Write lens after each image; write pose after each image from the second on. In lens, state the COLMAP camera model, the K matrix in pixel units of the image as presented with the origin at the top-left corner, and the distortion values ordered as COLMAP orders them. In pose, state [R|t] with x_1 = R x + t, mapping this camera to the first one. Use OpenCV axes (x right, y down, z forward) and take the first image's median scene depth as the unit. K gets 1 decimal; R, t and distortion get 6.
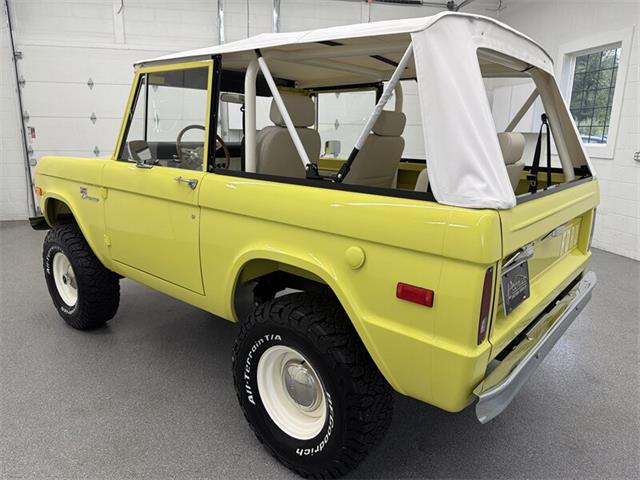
lens RADIAL K [[458.1, 0, 320.9], [0, 458.1, 238.1], [0, 0, 1]] dist [0.007733, -0.003229]
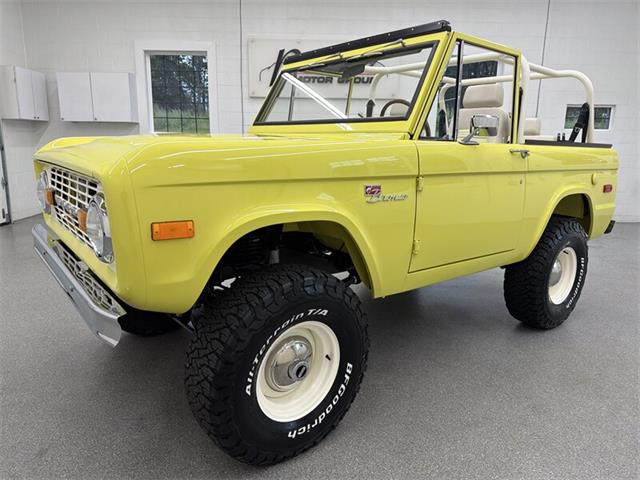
lens RADIAL K [[457.6, 0, 316.3], [0, 457.6, 237.7], [0, 0, 1]] dist [0.007021, -0.001998]
pose [[0.210726, -0.215447, 0.953508, -1.544535], [0.209110, 0.962767, 0.171325, -0.220622], [-0.954917, 0.163286, 0.247932, 1.236576]]
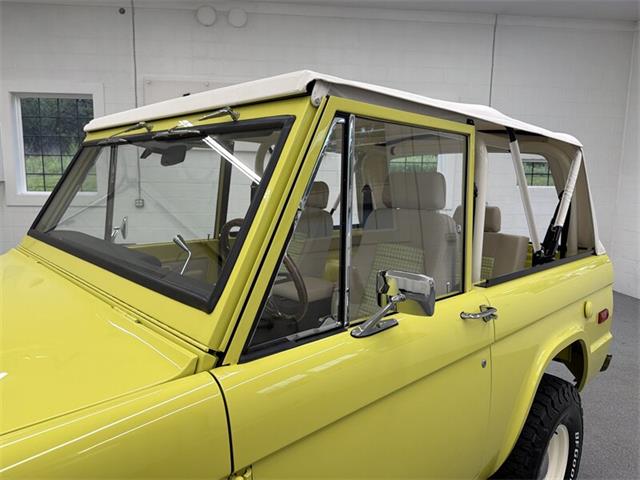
lens RADIAL K [[457.8, 0, 318.0], [0, 457.8, 239.8], [0, 0, 1]] dist [0.007935, -0.003470]
pose [[0.111122, -0.152148, 0.982091, -0.901326], [0.215273, 0.968434, 0.125674, -0.340674], [-0.970211, 0.197453, 0.140367, 1.101446]]
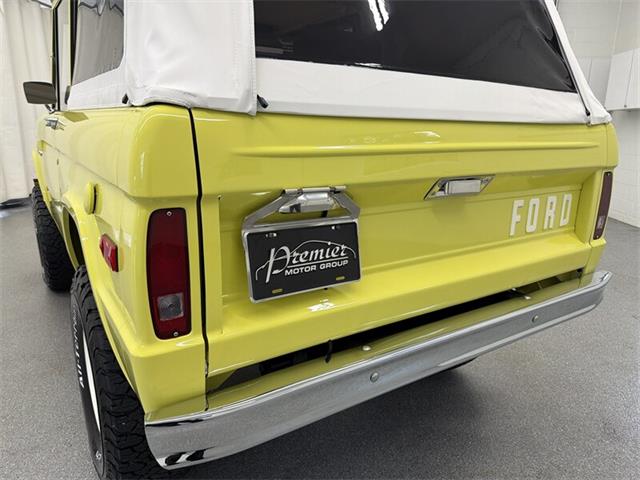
lens RADIAL K [[458.2, 0, 321.6], [0, 458.2, 243.1], [0, 0, 1]] dist [0.004103, 0.001510]
pose [[0.961963, 0.069489, -0.264195, 0.436336], [-0.064540, 0.997539, 0.027378, 0.049448], [0.265448, -0.009286, 0.964081, 0.300874]]
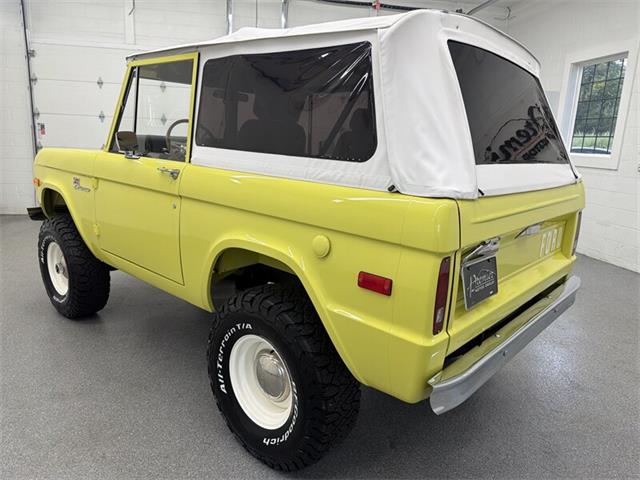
lens RADIAL K [[457.8, 0, 318.0], [0, 457.8, 239.8], [0, 0, 1]] dist [0.007935, -0.003470]
pose [[0.999080, 0.032499, -0.027978, 0.069519], [-0.032856, 0.999383, -0.012406, 0.029386], [0.027557, 0.013314, 0.999532, -0.004824]]
